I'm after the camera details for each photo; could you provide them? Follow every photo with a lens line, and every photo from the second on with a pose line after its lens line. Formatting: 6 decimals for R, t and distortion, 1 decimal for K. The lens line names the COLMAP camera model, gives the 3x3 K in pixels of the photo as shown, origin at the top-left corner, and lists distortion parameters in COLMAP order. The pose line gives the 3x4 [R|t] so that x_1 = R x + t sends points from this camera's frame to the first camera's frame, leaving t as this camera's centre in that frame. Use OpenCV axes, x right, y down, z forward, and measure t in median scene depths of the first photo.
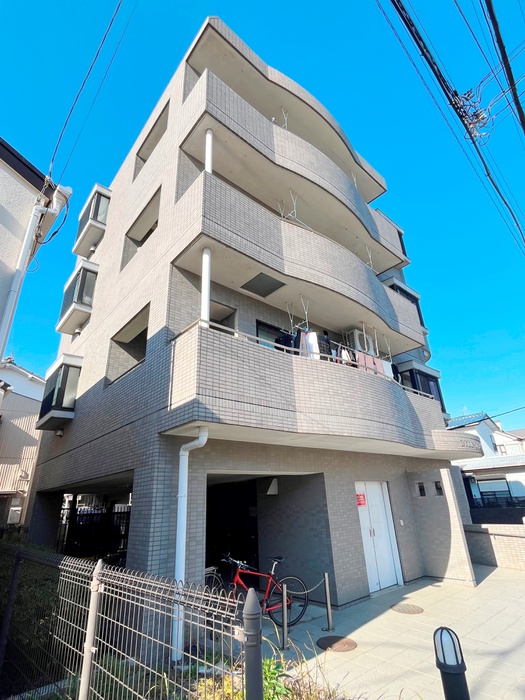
lens RADIAL K [[352.1, 0, 262.5], [0, 352.1, 350.0], [0, 0, 1]] dist [-0.001875, -0.000282]
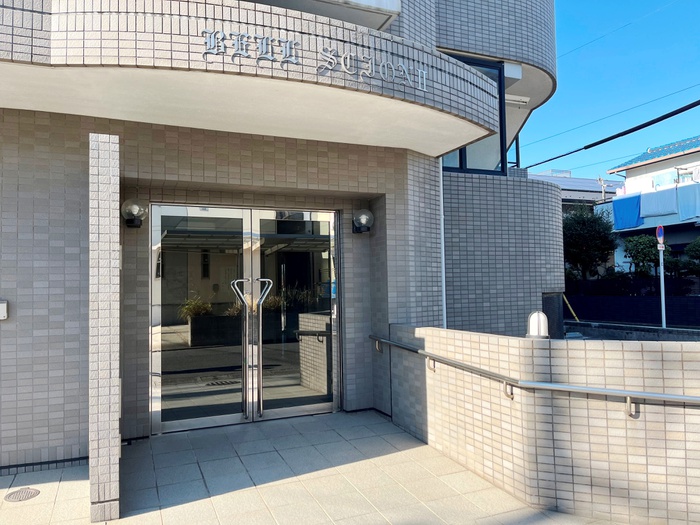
lens RADIAL K [[531.8, 0, 350.0], [0, 531.8, 262.5], [0, 0, 1]] dist [0.007460, 0.000753]
pose [[0.952532, 0.013839, -0.304123, 0.879864], [0.099153, 0.930396, 0.352891, 0.322201], [0.287838, -0.366294, 0.884860, 0.705095]]
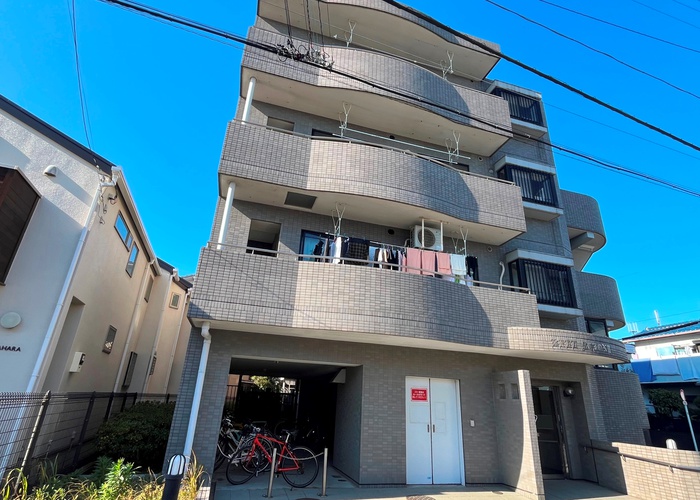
lens RADIAL K [[367.5, 0, 350.0], [0, 367.5, 250.0], [0, 0, 1]] dist [-0.000216, -0.000962]
pose [[0.903227, -0.076785, -0.422237, 0.576826], [0.085995, 0.996292, 0.002779, -0.009136], [0.420458, -0.038821, 0.906481, -0.025346]]
